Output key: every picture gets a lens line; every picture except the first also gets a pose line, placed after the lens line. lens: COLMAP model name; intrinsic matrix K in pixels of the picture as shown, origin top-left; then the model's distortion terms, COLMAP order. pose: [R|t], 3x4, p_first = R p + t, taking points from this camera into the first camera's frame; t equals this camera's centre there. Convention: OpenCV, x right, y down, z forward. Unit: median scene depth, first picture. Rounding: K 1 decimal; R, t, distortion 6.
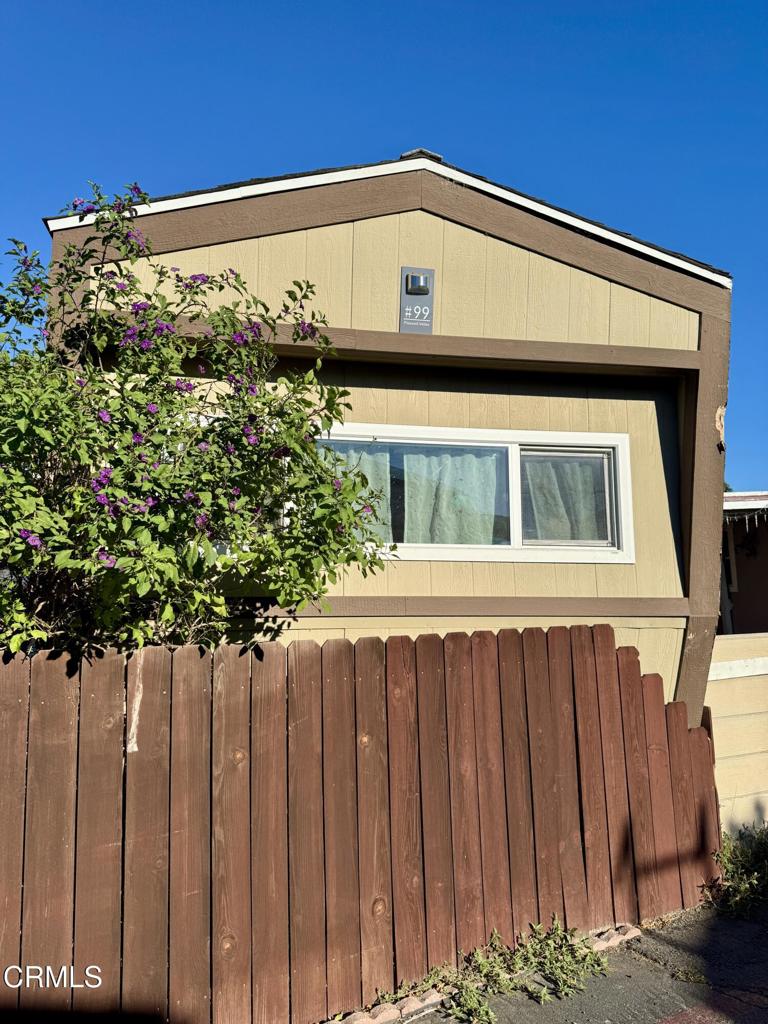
lens RADIAL K [[726.4, 0, 380.2], [0, 726.4, 509.9], [0, 0, 1]] dist [0.035306, -0.039734]
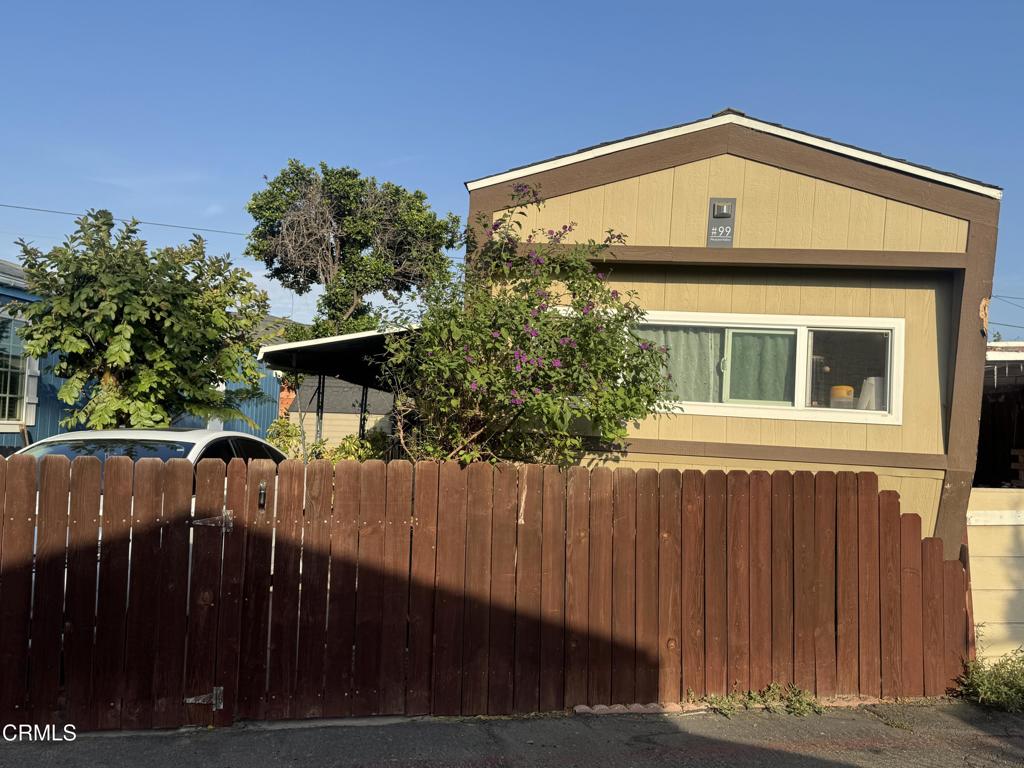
lens RADIAL K [[868.9, 0, 507.0], [0, 868.9, 392.4], [0, 0, 1]] dist [0.096496, -0.044574]
pose [[0.958865, 0.035322, -0.281657, 0.147508], [-0.014079, 0.996924, 0.077094, -0.101867], [0.283514, -0.069957, 0.956413, -0.718674]]
